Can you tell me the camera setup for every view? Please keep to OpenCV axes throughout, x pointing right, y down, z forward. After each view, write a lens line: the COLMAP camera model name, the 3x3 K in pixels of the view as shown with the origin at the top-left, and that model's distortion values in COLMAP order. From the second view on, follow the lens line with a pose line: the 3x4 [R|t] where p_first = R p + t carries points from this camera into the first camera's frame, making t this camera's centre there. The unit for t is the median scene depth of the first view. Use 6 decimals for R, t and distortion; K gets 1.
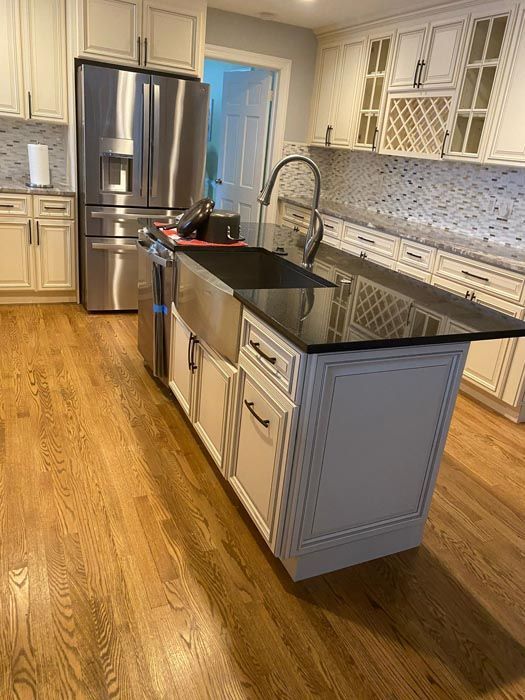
lens RADIAL K [[535.6, 0, 268.3], [0, 535.6, 339.1], [0, 0, 1]] dist [0.073799, -0.105168]
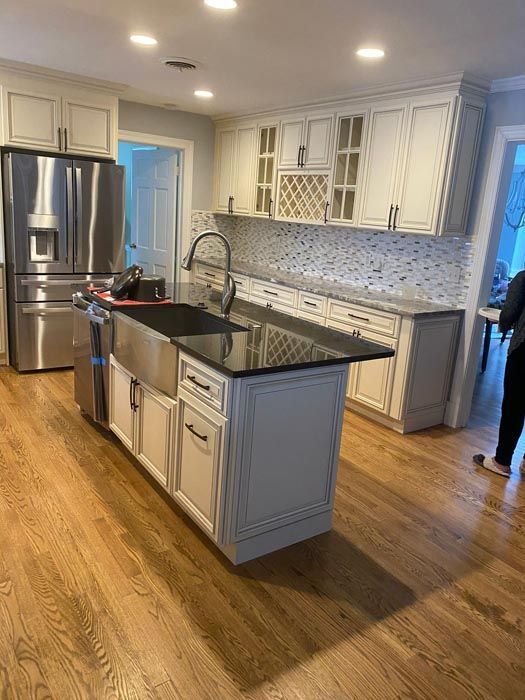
lens RADIAL K [[535.6, 0, 263.1], [0, 535.6, 349.6], [0, 0, 1]] dist [0.073799, -0.105168]
pose [[0.985718, -0.068991, 0.153622, -0.025476], [0.080872, 0.994086, -0.072476, 0.026282], [-0.147713, 0.083865, 0.985468, -0.160400]]
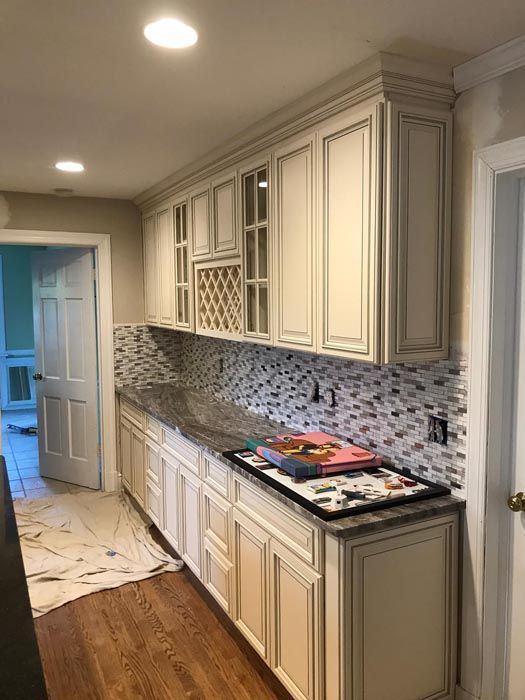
lens RADIAL K [[575.5, 0, 263.2], [0, 575.5, 350.8], [0, 0, 1]] dist [0.058233, -0.026107]
pose [[0.993983, -0.107727, 0.019796, 0.348904], [0.109249, 0.962152, -0.249655, -0.120978], [0.007848, 0.250315, 0.968133, 0.235666]]
